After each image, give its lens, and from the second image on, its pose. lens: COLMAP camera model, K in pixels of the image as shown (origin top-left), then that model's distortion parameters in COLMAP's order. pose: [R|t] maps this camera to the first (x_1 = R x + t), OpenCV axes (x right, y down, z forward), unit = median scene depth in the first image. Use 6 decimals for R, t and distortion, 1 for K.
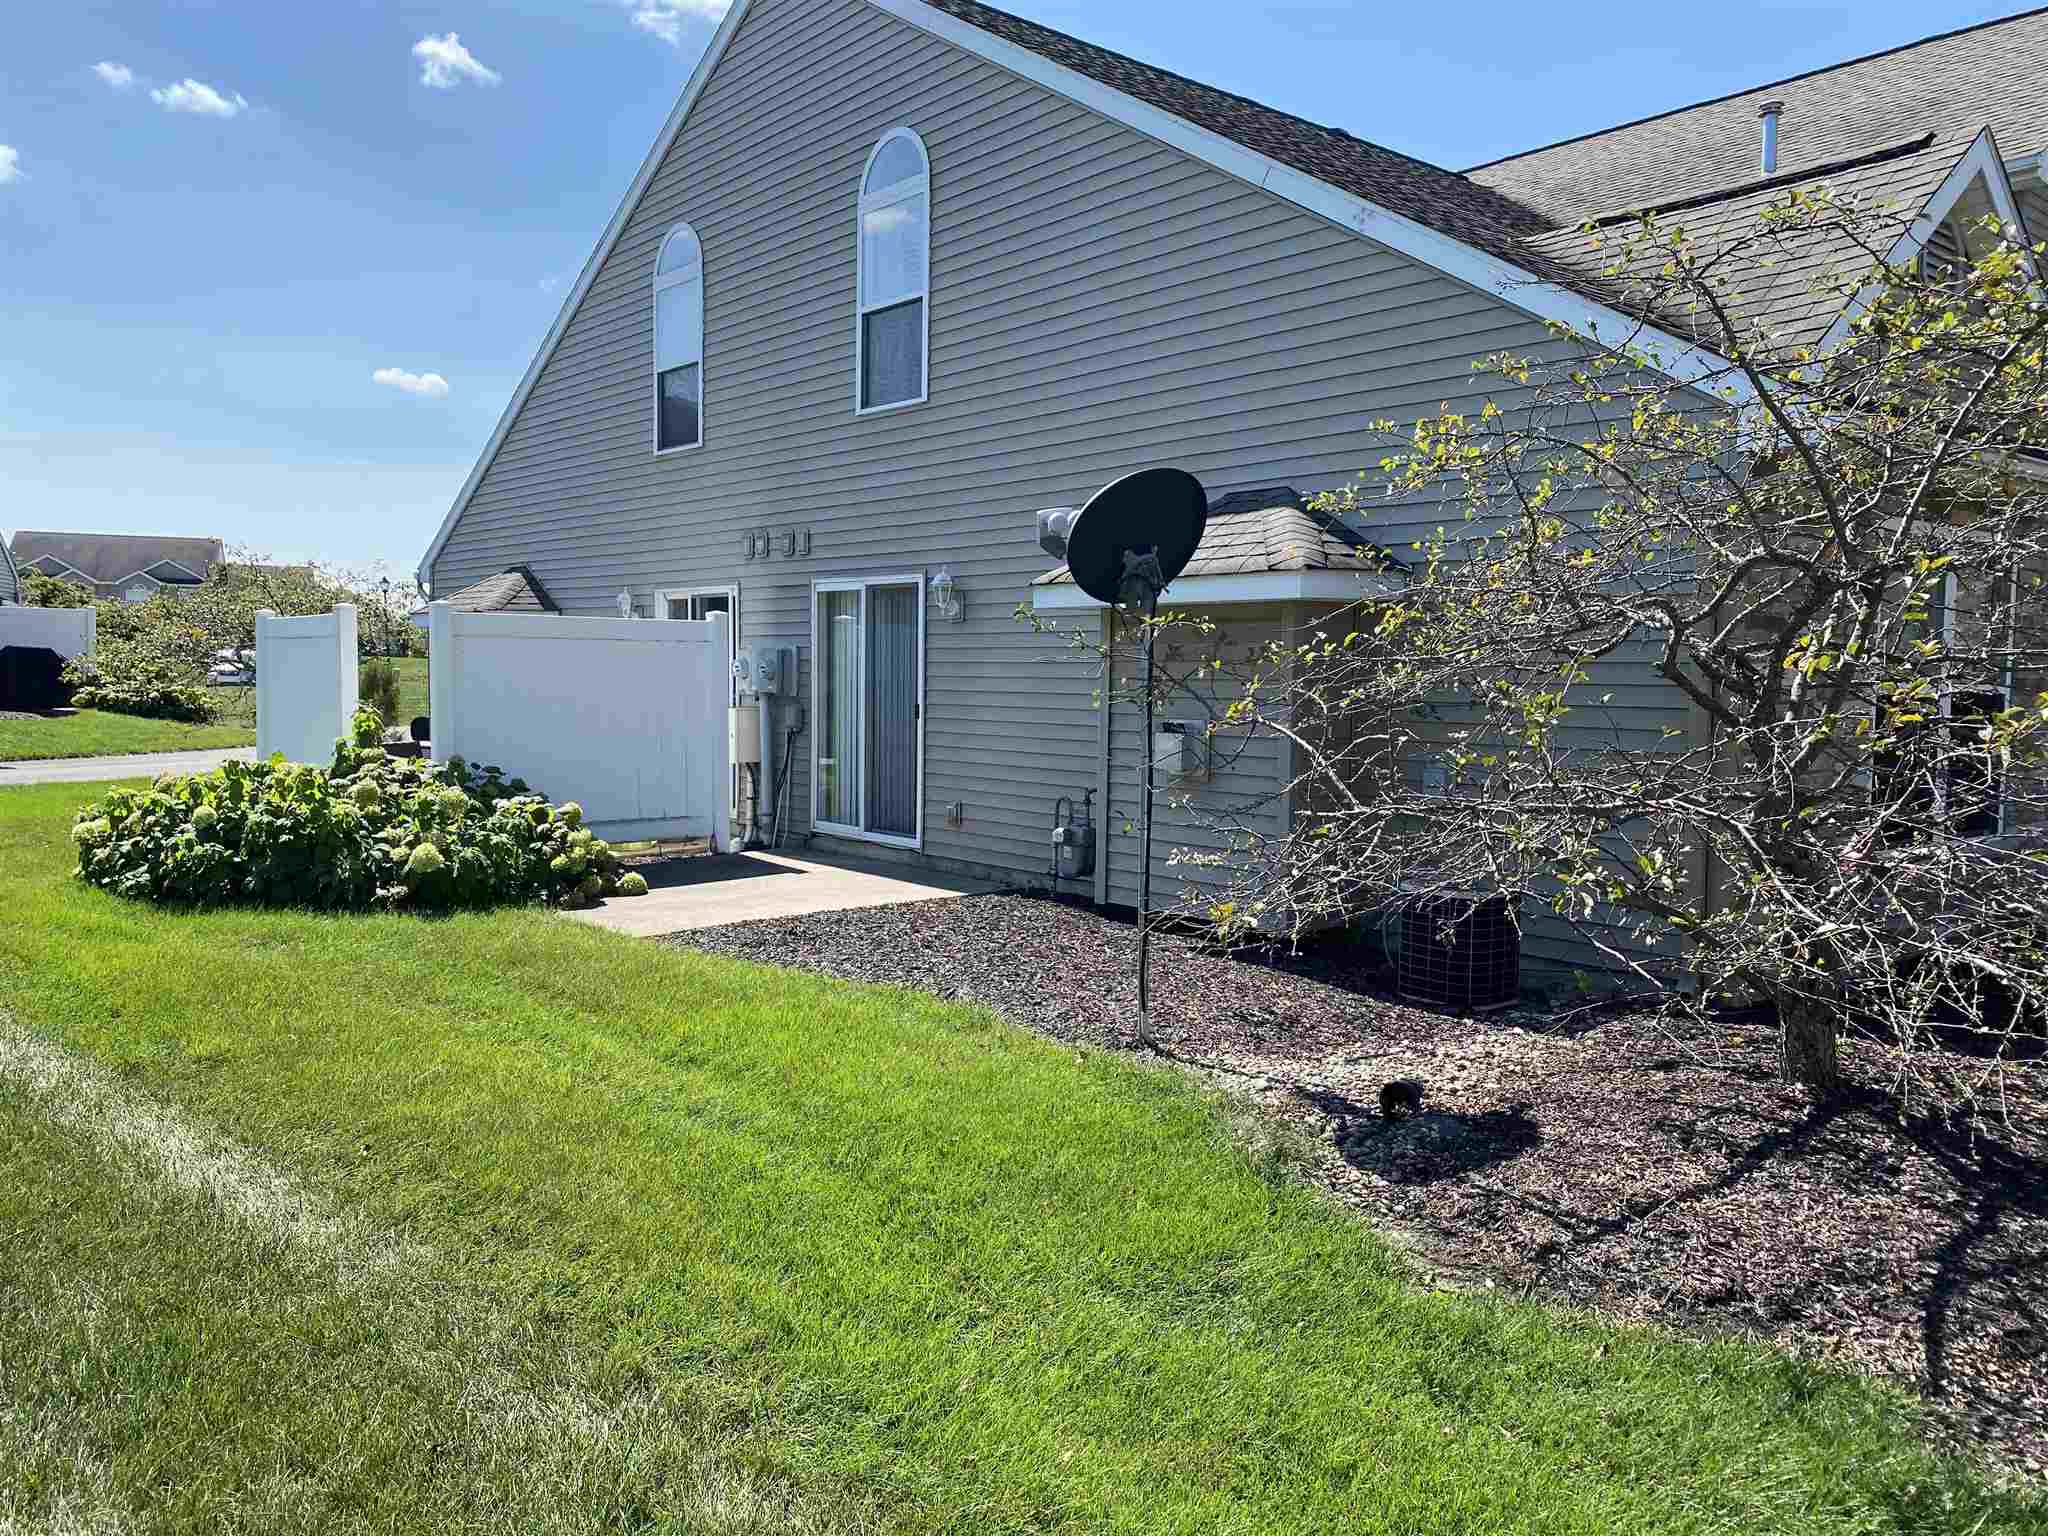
lens RADIAL K [[1557.7, 0, 1009.0], [0, 1557.7, 776.5], [0, 0, 1]] dist [0.096332, -0.149625]
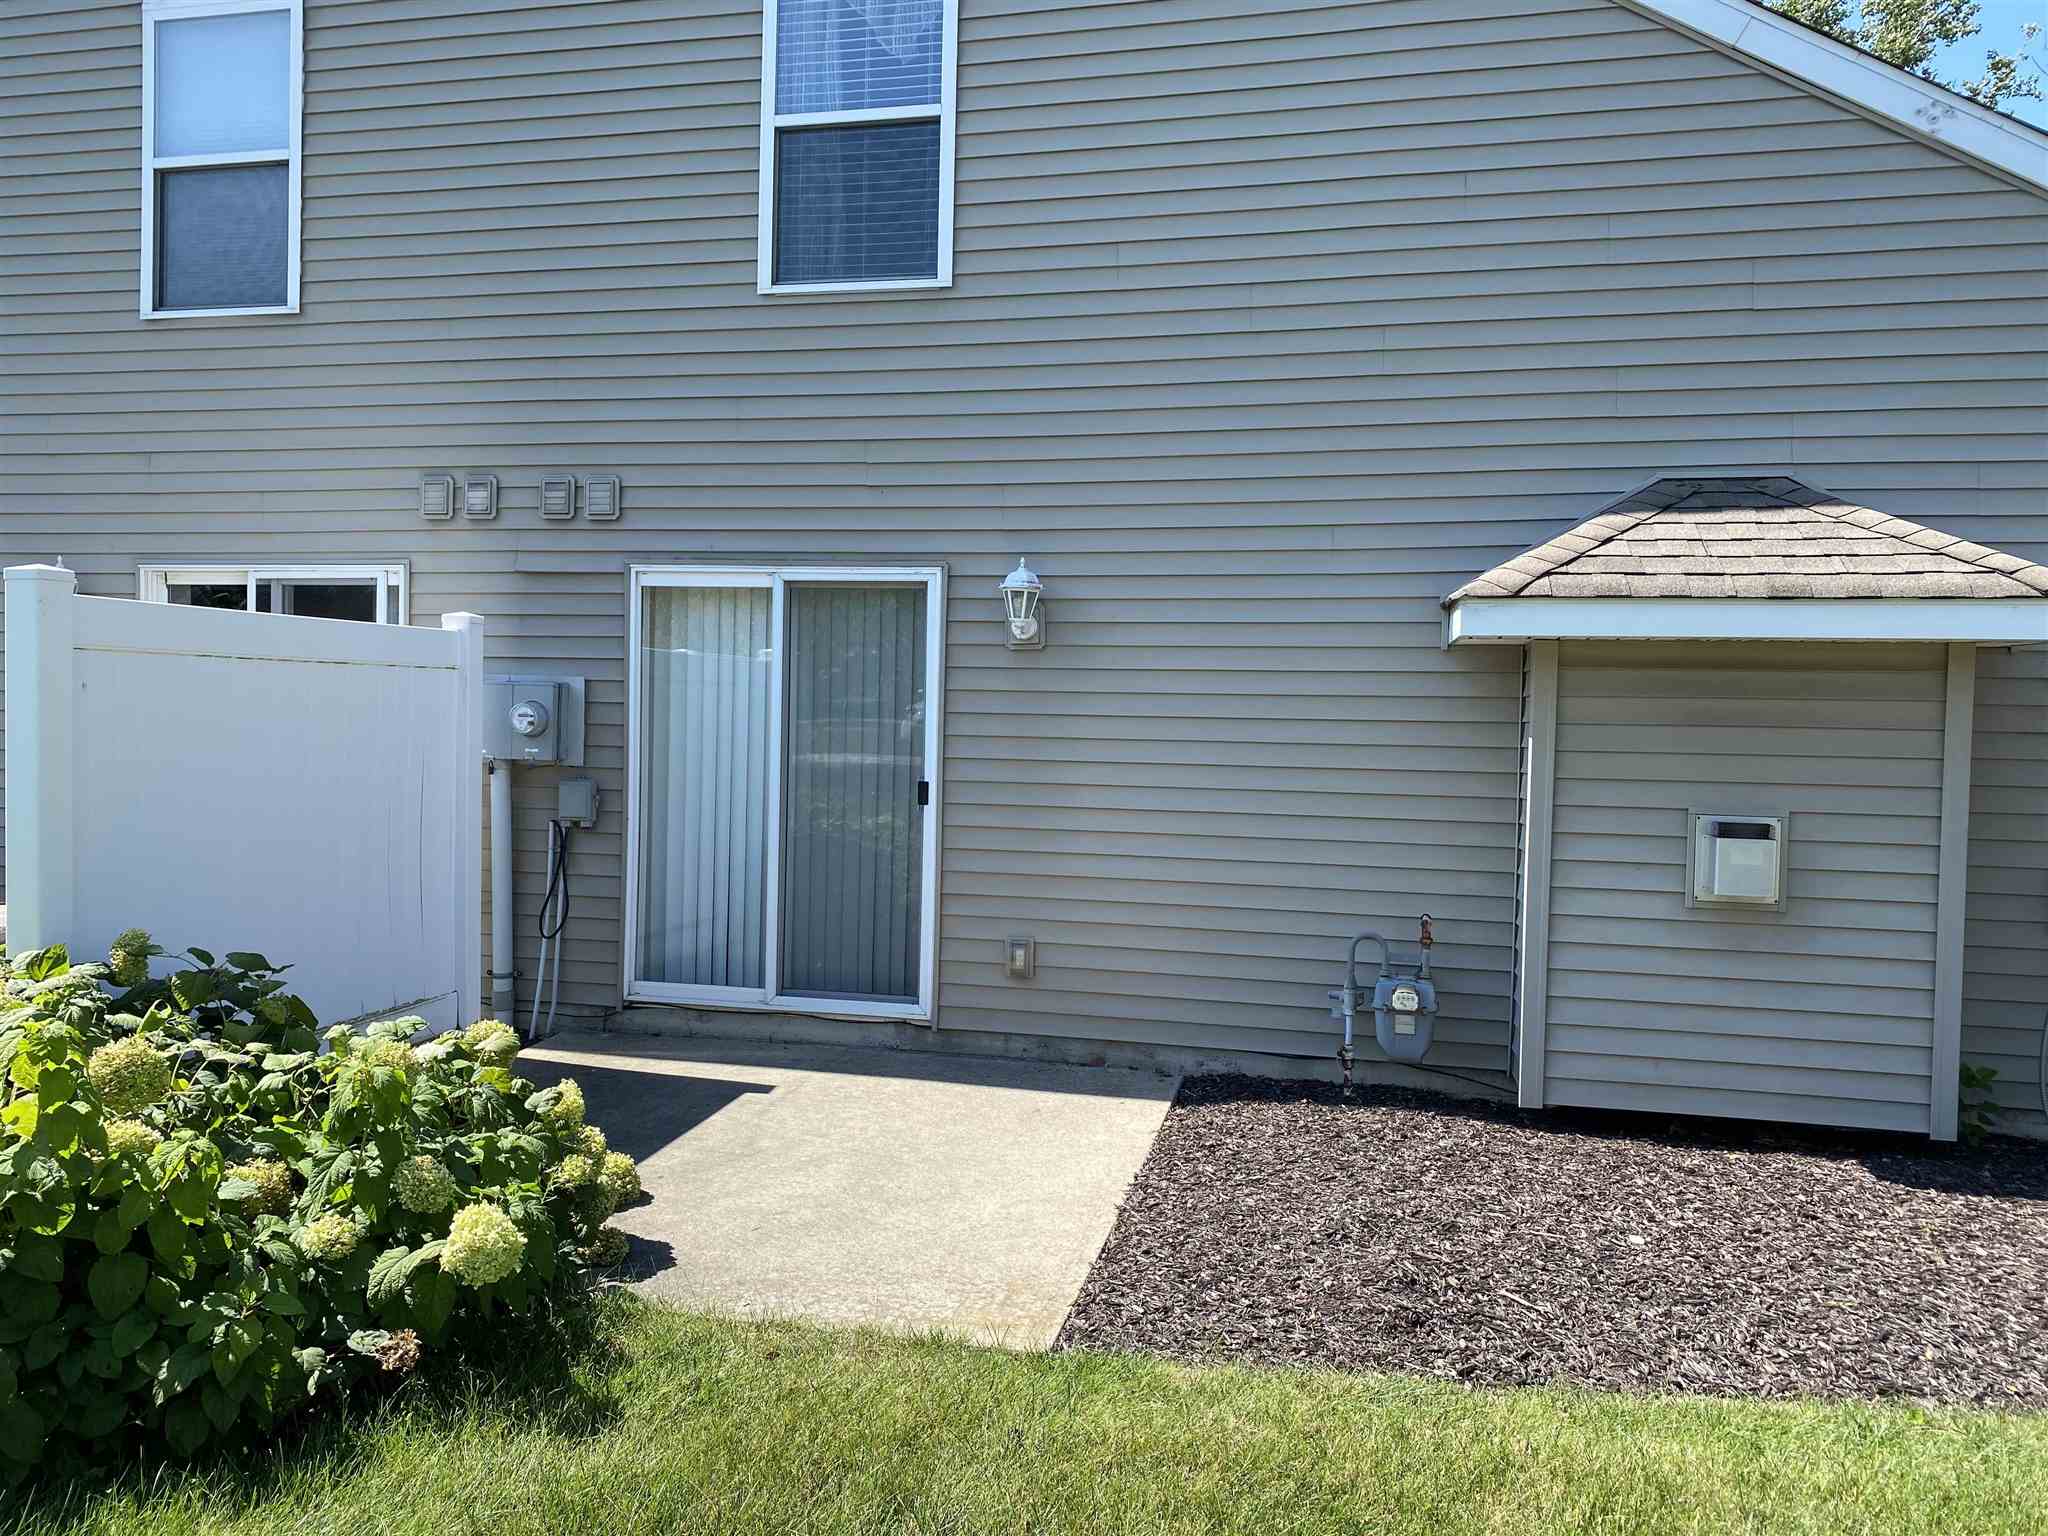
lens RADIAL K [[1570.2, 0, 1009.7], [0, 1570.2, 756.7], [0, 0, 1]] dist [0.018209, 0.010901]
pose [[0.799747, -0.009854, 0.600257, -0.364779], [0.029352, 0.999311, -0.022701, -0.037693], [-0.599620, 0.035774, 0.799485, 0.452324]]
